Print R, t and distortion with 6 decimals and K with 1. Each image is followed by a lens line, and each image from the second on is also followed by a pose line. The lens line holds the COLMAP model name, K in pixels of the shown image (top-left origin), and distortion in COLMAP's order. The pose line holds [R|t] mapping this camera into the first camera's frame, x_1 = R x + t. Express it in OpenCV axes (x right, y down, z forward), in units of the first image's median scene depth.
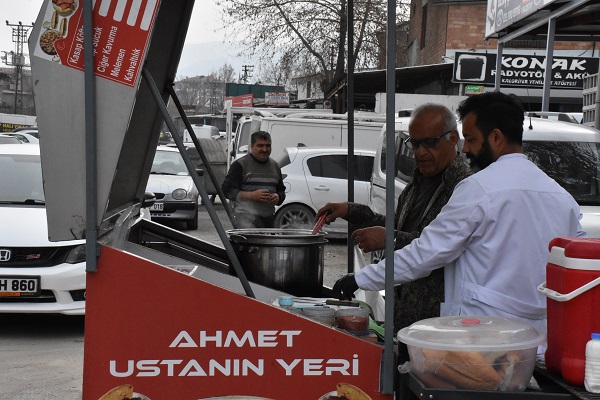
lens RADIAL K [[1318.8, 0, 300.5], [0, 1318.8, 216.8], [0, 0, 1]] dist [0.583324, -0.022238]
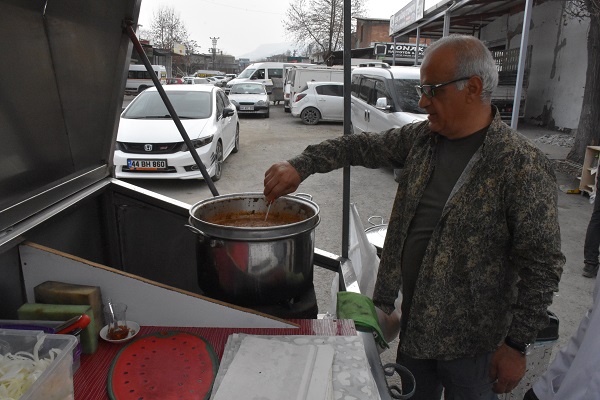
lens RADIAL K [[466.9, 0, 300.0], [0, 466.9, 200.0], [0, 0, 1]] dist [-0.119356, 0.004378]
pose [[0.999417, -0.002023, -0.034076, 0.010073], [0.008785, 0.979861, 0.199489, -0.025798], [0.032987, -0.199672, 0.979307, 0.384492]]
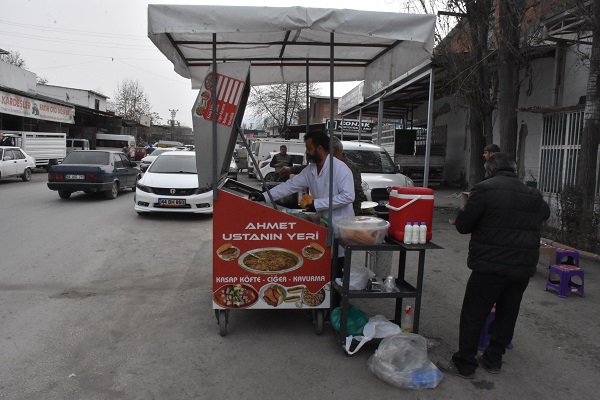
lens RADIAL K [[466.9, 0, 300.0], [0, 466.9, 200.0], [0, 0, 1]] dist [-0.119356, 0.004378]
pose [[0.997920, -0.001545, 0.064439, -0.021525], [-0.001657, 0.998767, 0.049614, -0.001083], [-0.064436, -0.049617, 0.996688, 0.043062]]
